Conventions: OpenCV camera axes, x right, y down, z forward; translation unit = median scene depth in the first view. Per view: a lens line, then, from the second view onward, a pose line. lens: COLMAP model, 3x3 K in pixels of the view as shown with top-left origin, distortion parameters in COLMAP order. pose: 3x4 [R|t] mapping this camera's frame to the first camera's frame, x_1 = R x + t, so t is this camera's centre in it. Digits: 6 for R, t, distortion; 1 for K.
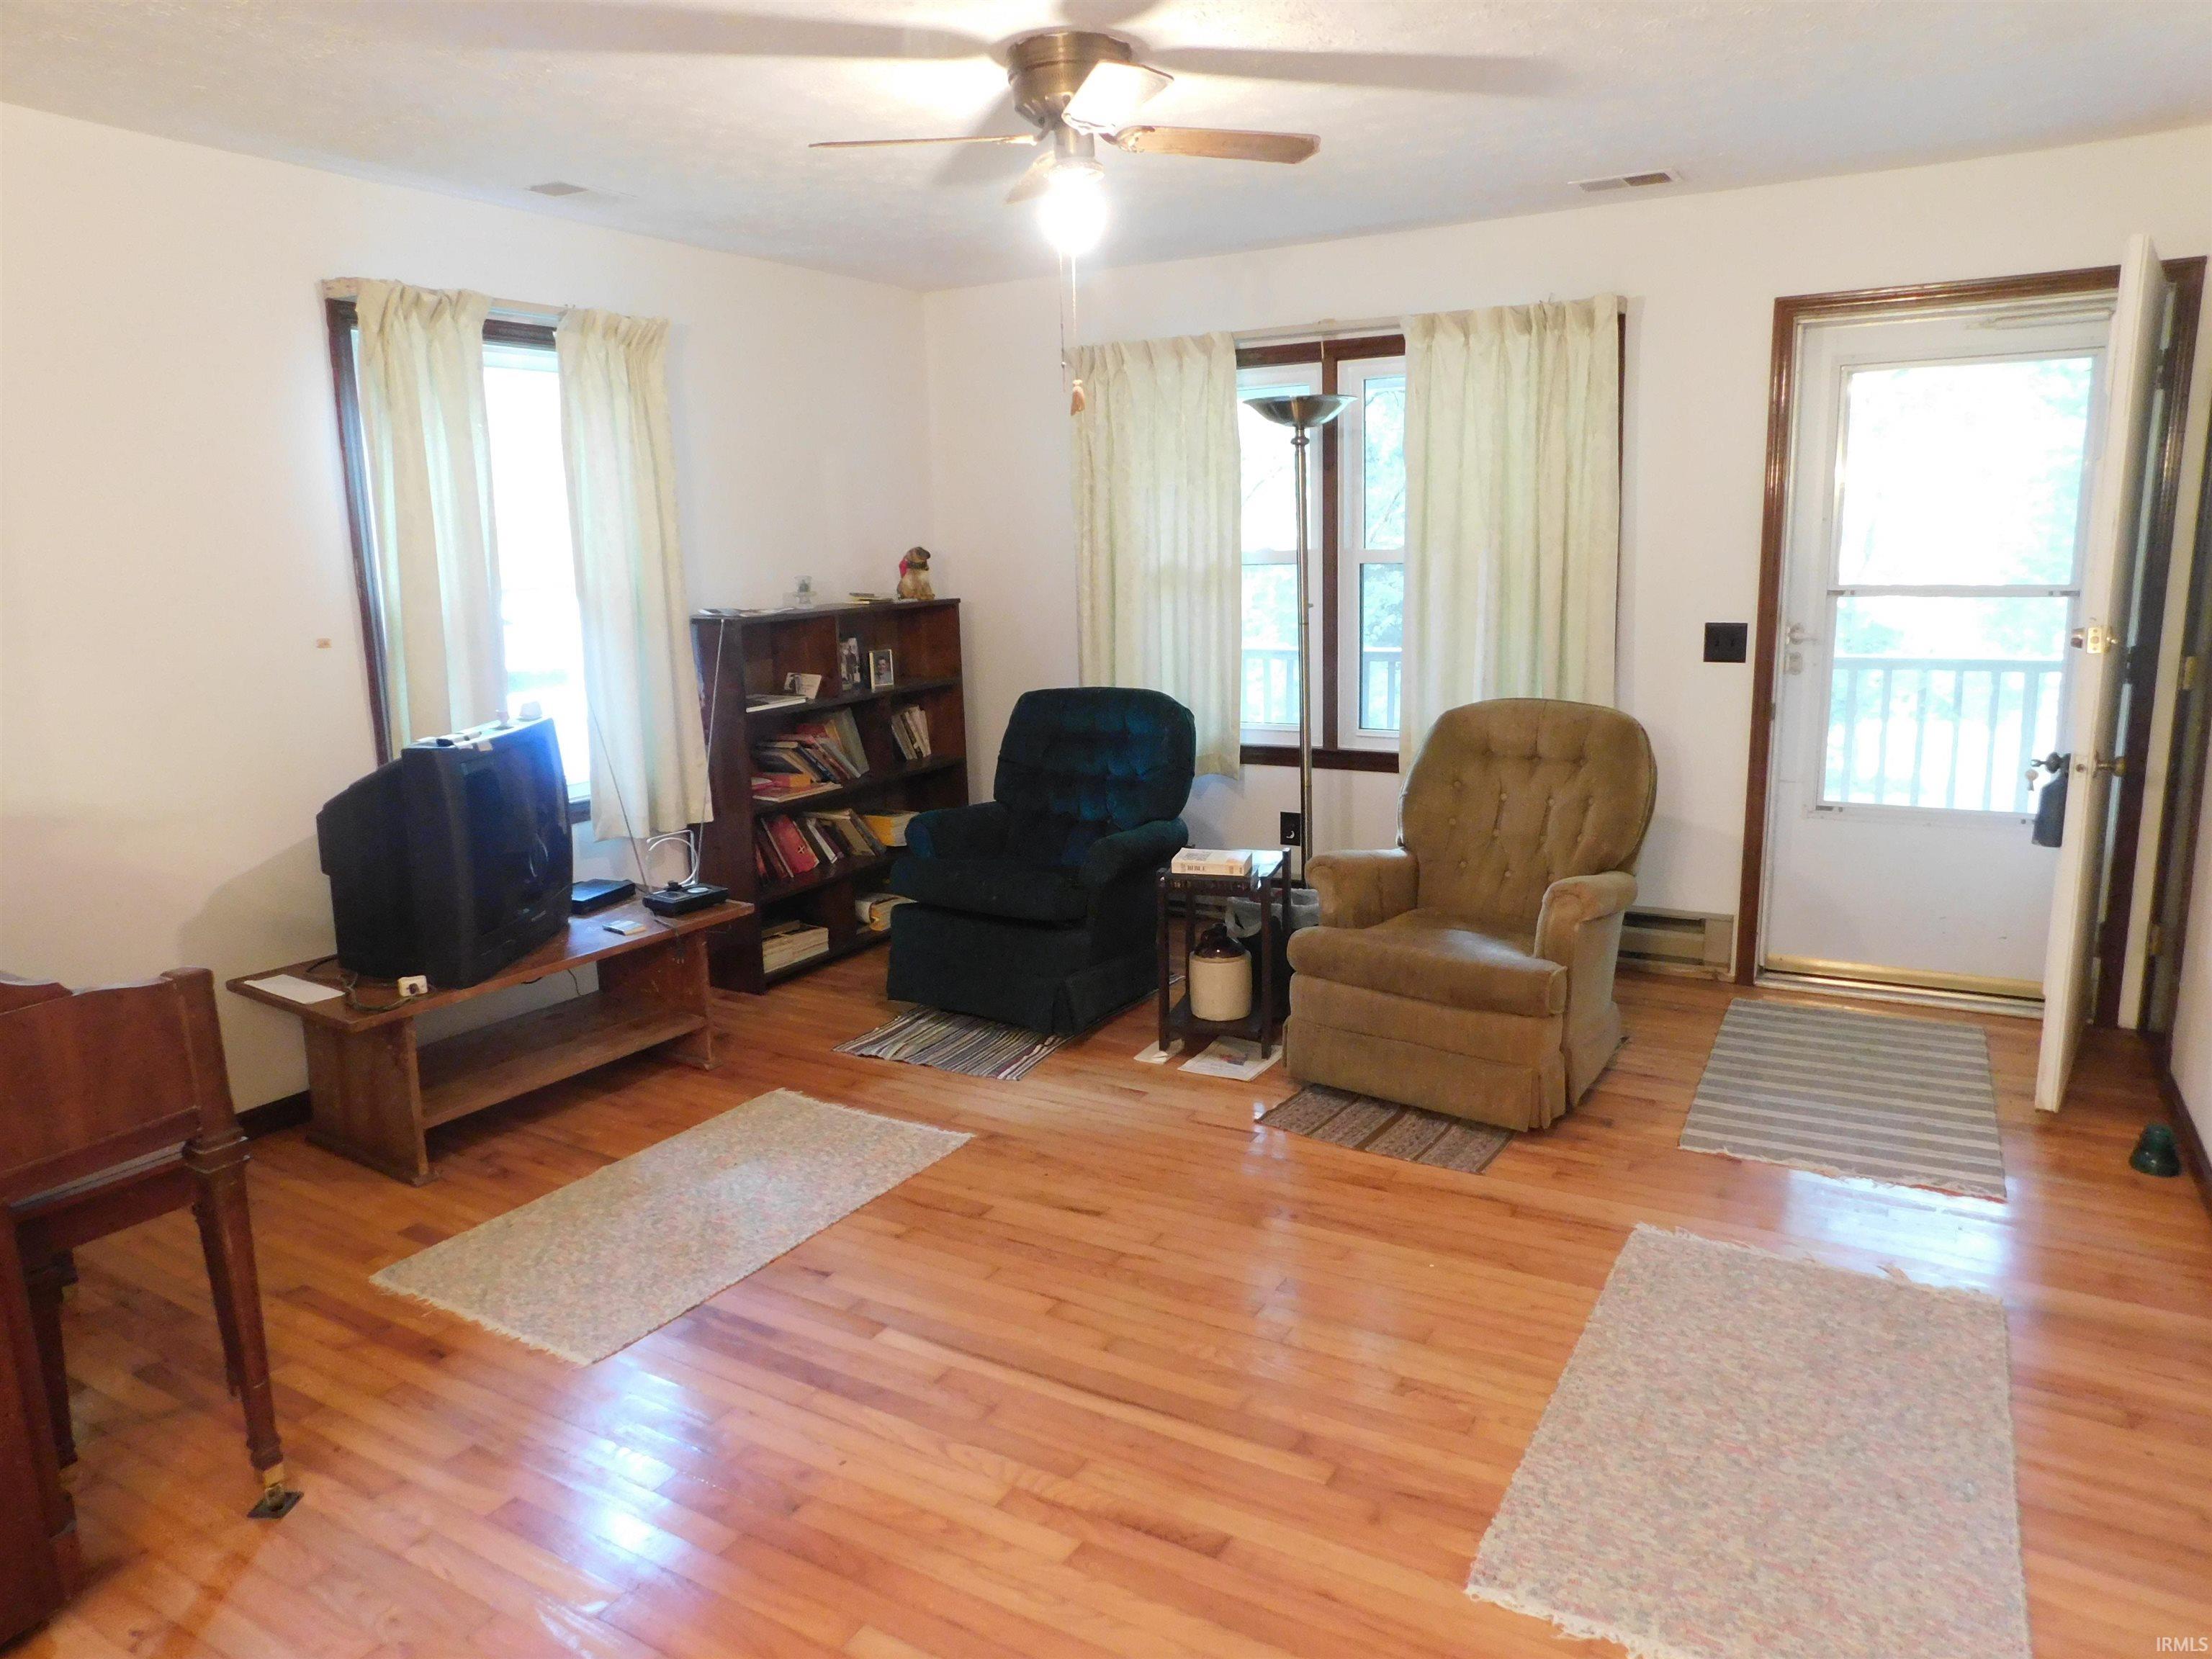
lens RADIAL K [[1466.3, 0, 1106.0], [0, 1466.3, 829.5], [0, 0, 1]] dist [-0.079129, 0.059277]
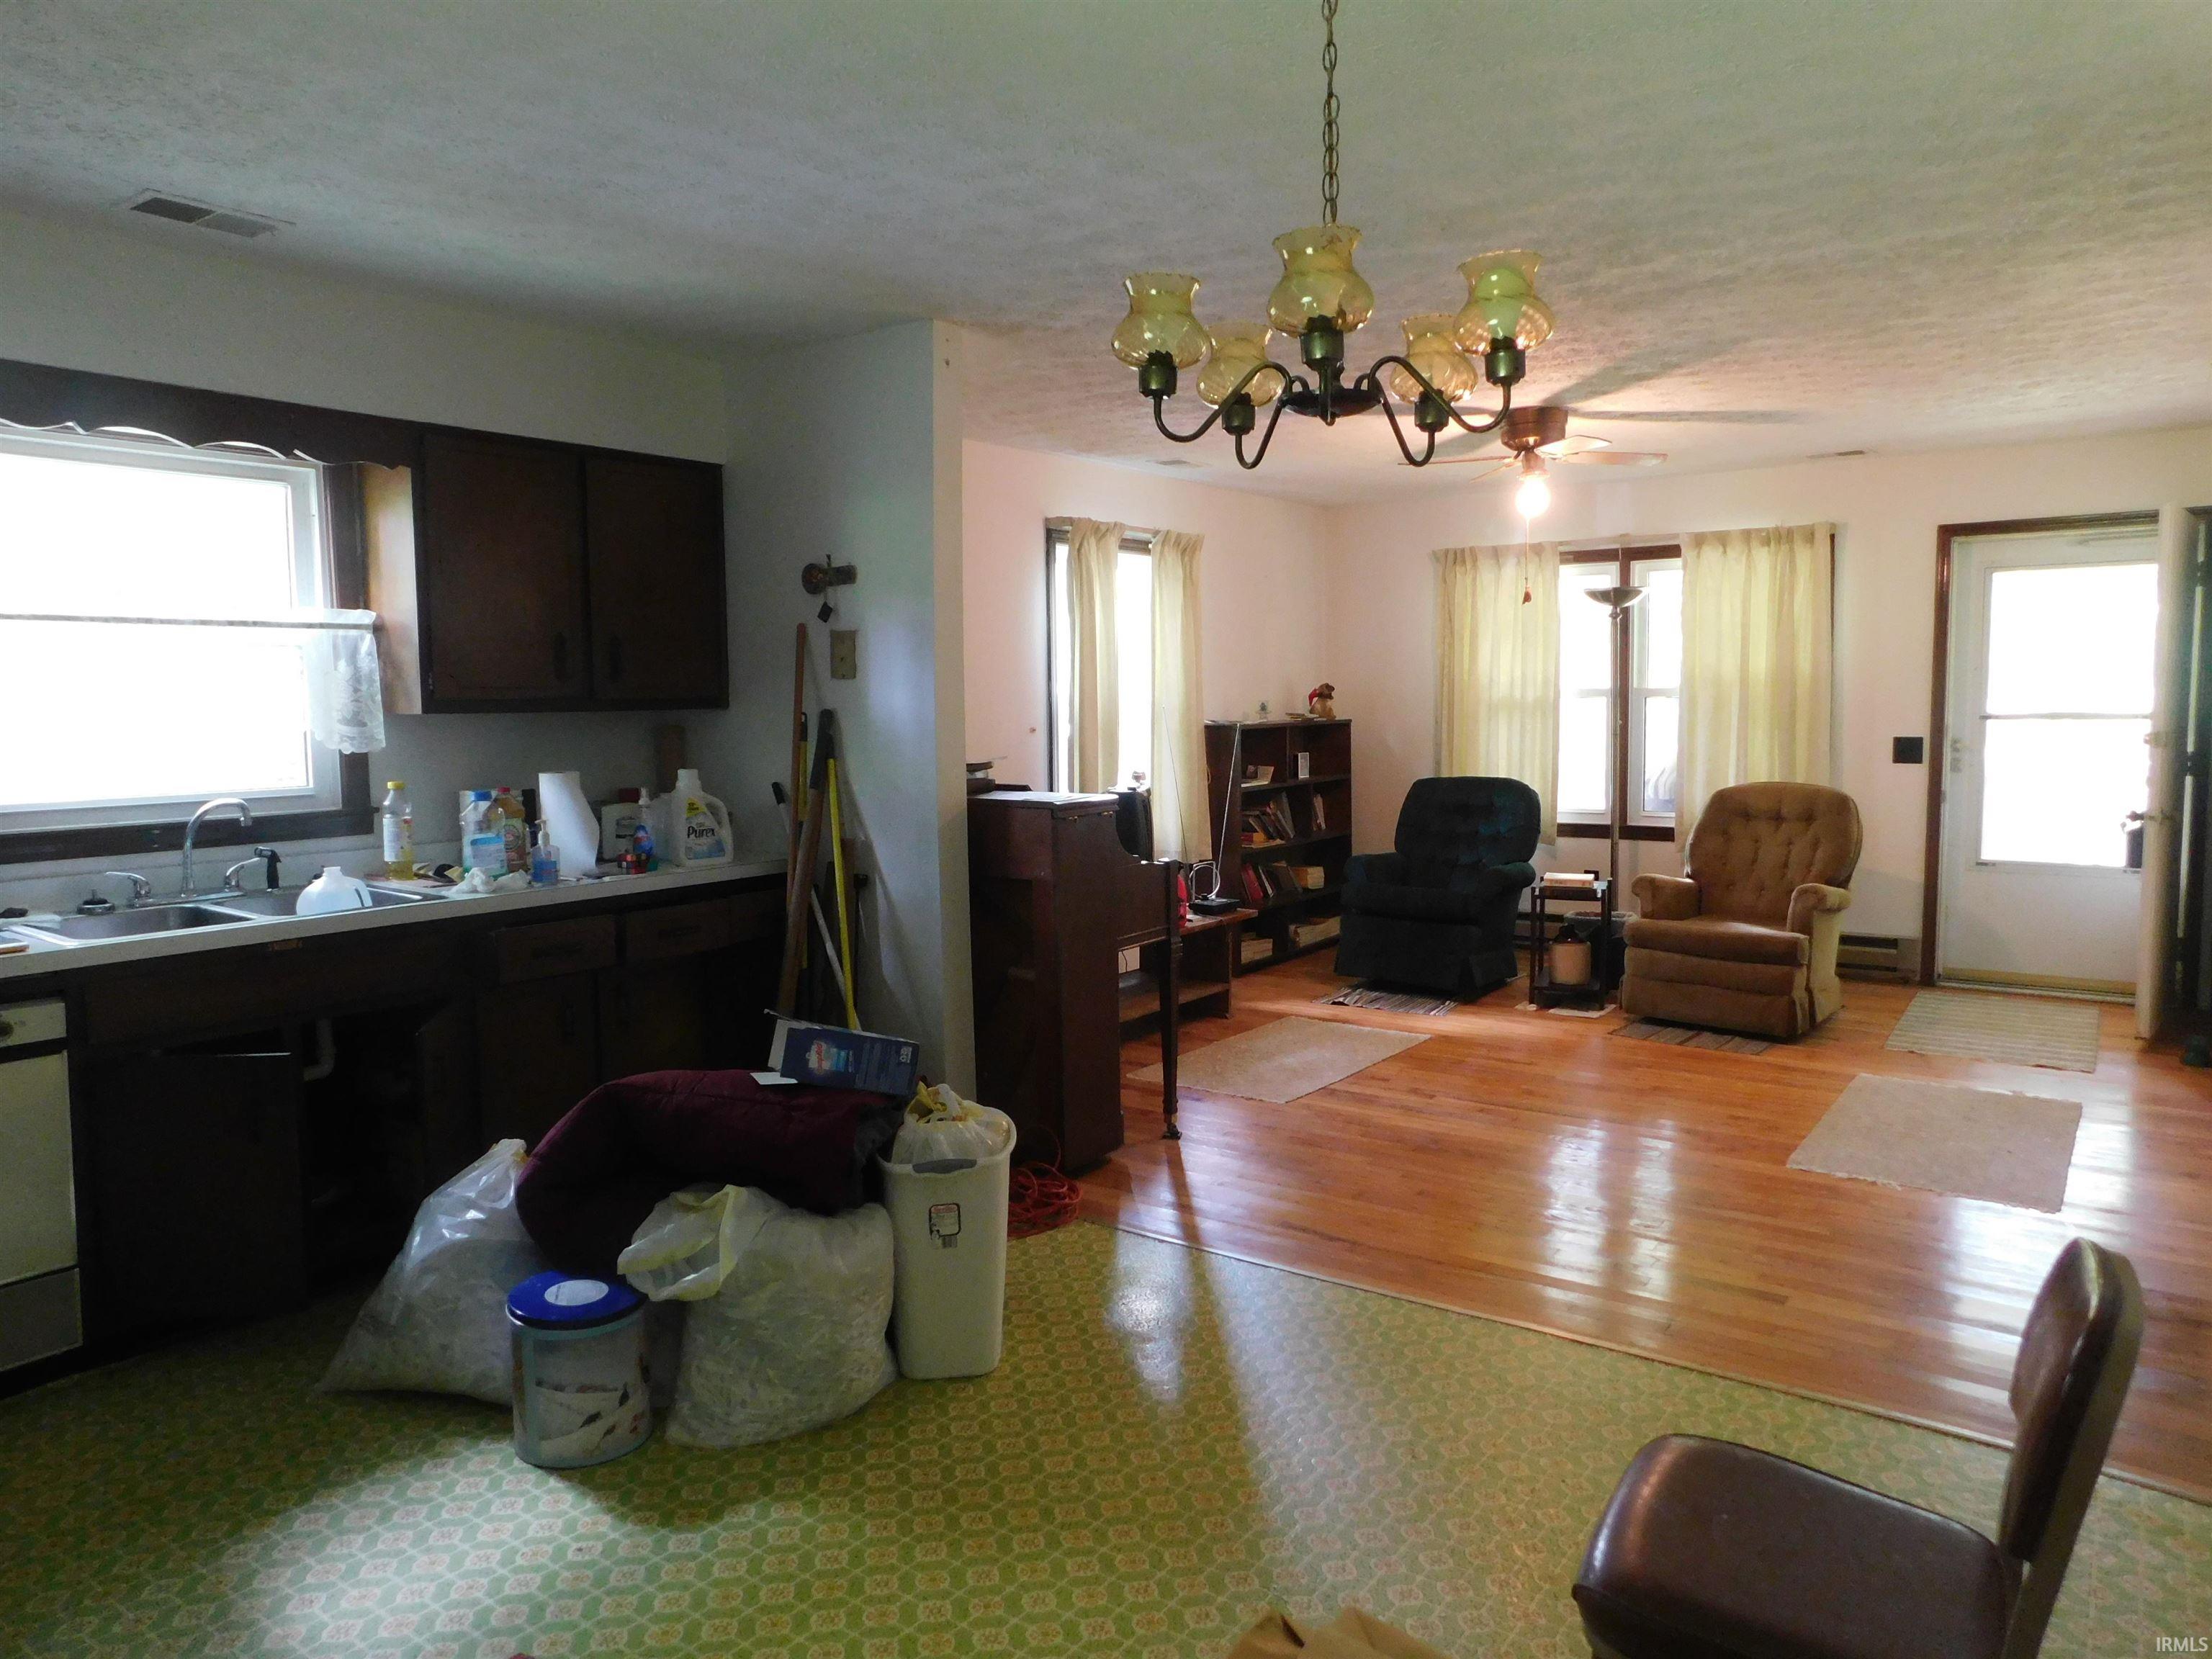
lens RADIAL K [[1466.3, 0, 1106.0], [0, 1466.3, 829.5], [0, 0, 1]] dist [-0.079129, 0.059277]
pose [[0.993813, 0.019690, -0.109309, -0.223788], [-0.031096, 0.994128, -0.103646, 0.129848], [0.106626, 0.106403, 0.988589, -0.531974]]
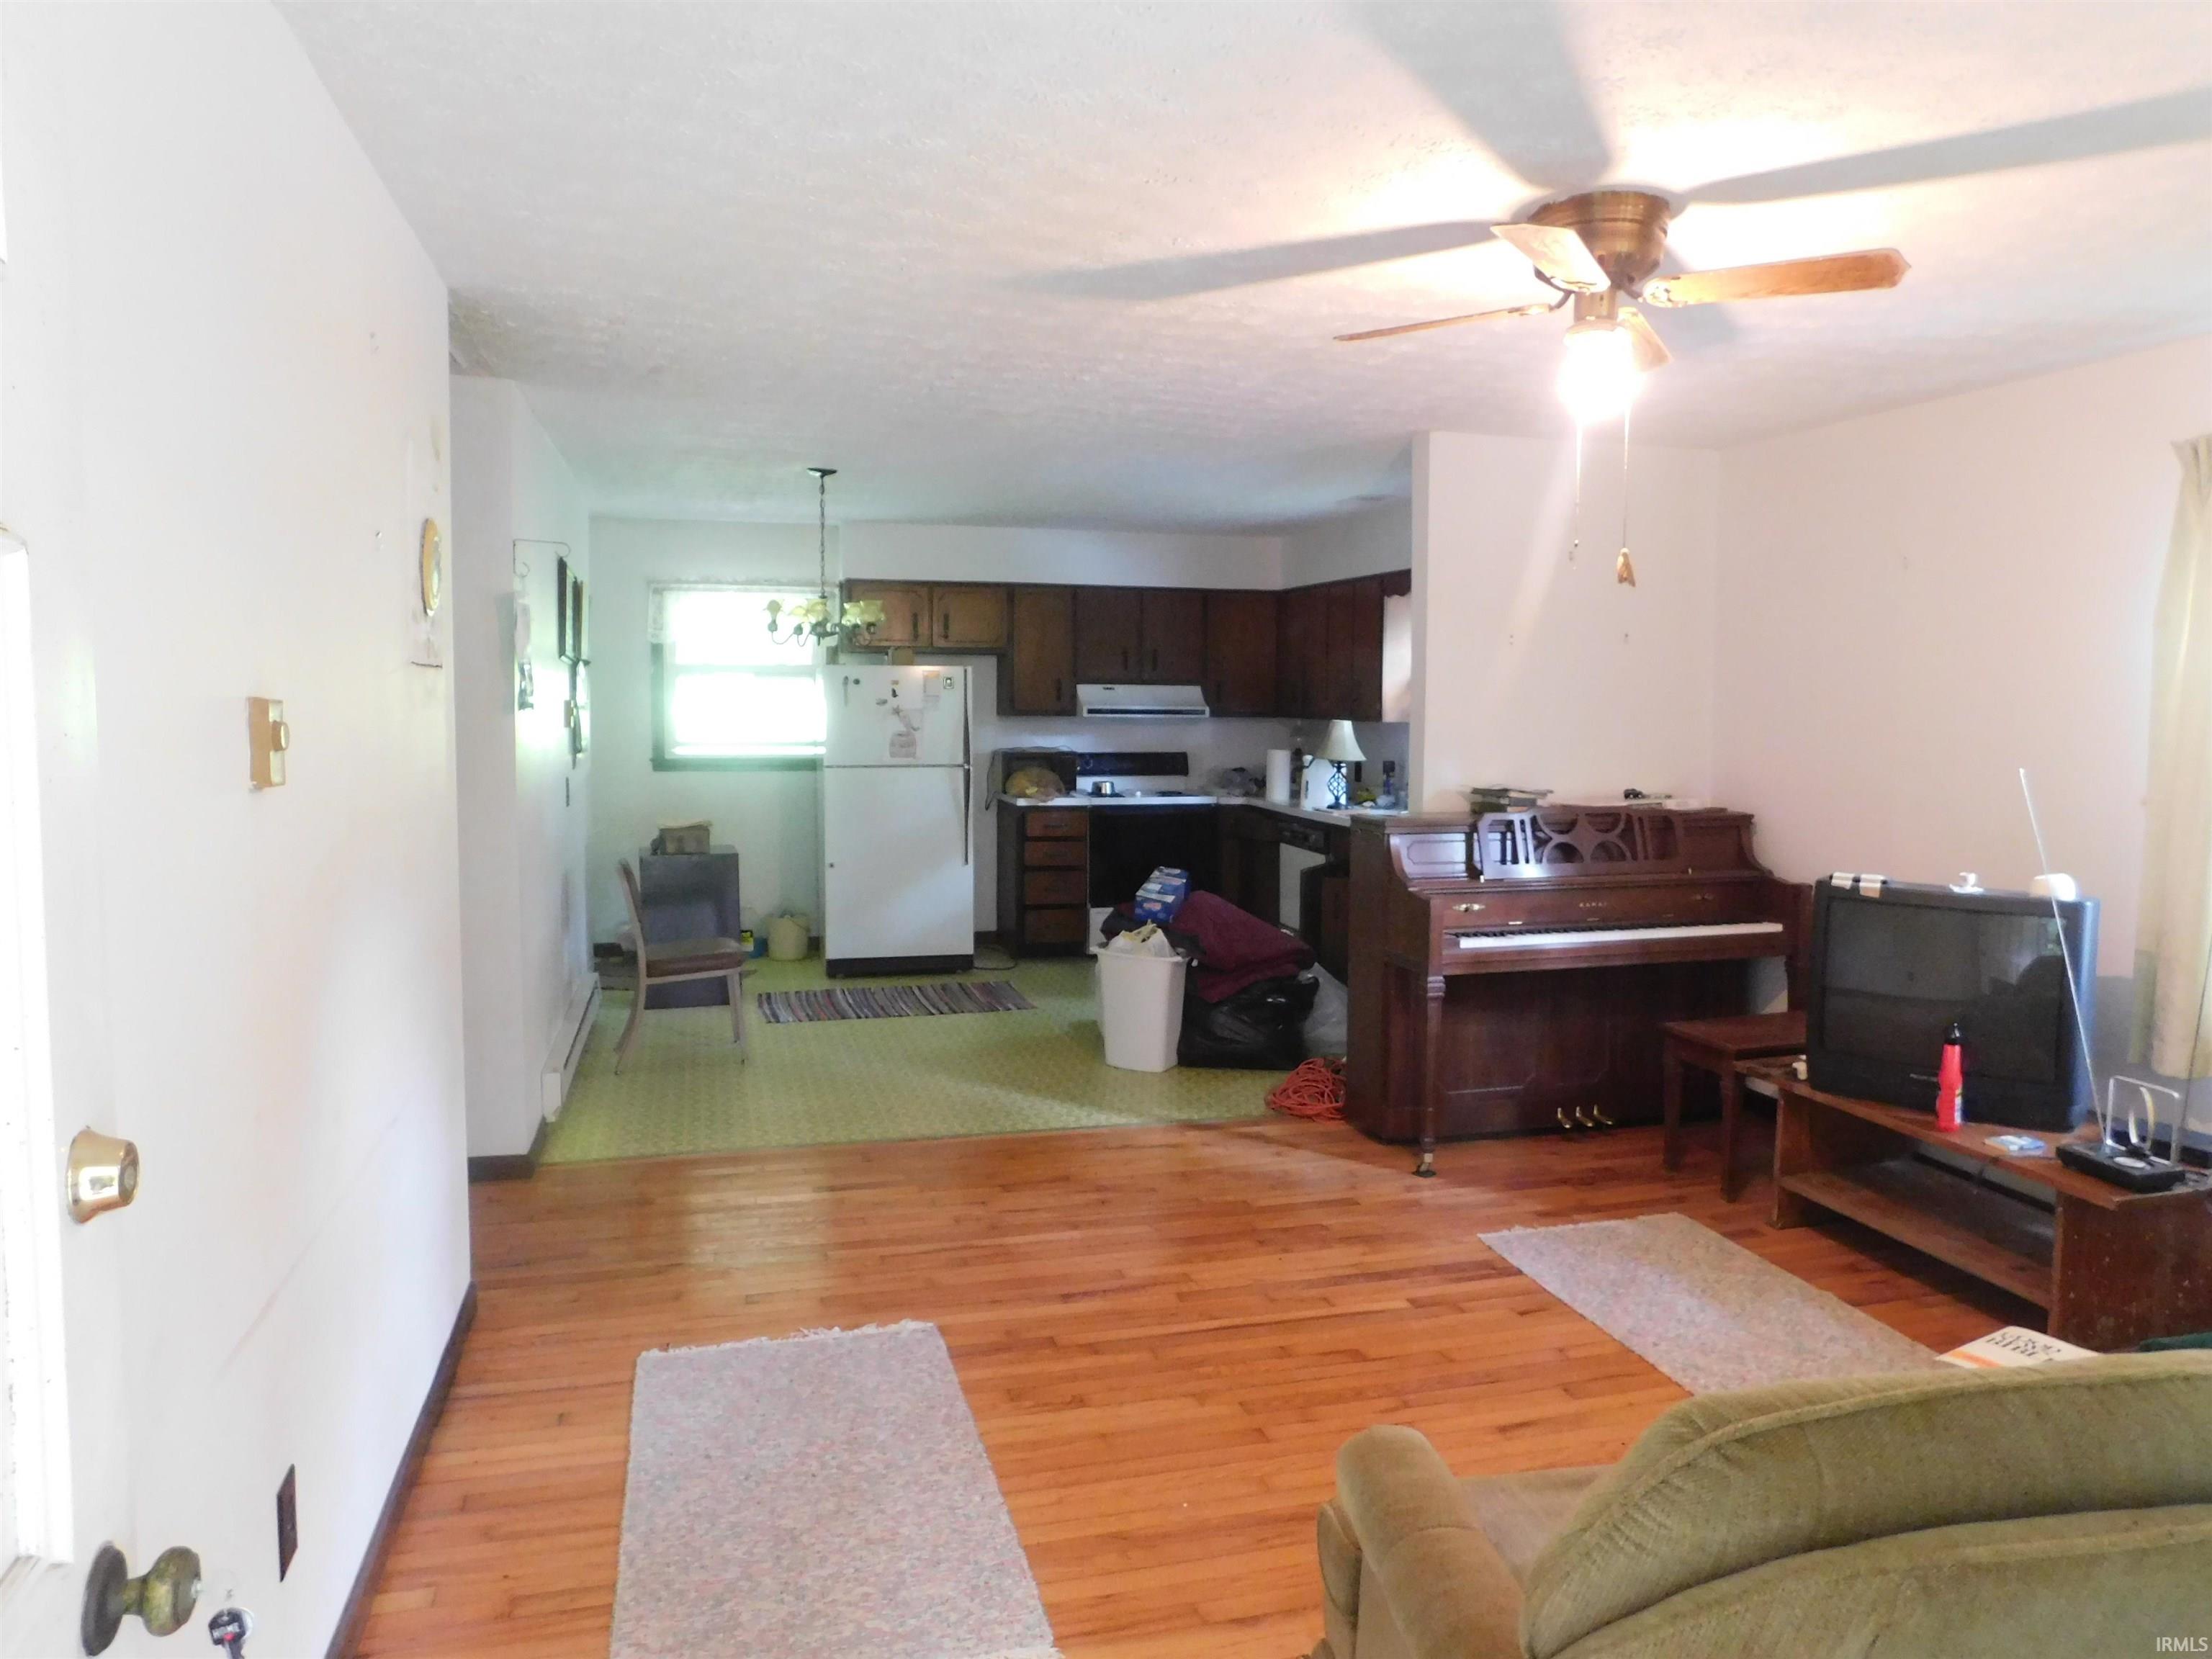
lens RADIAL K [[1466.3, 0, 1106.0], [0, 1466.3, 829.5], [0, 0, 1]] dist [-0.079129, 0.059277]
pose [[-0.706922, 0.082856, -0.702421, 0.570998], [-0.125327, 0.962726, 0.239691, -0.216524], [0.696099, 0.257475, -0.670188, 0.963987]]
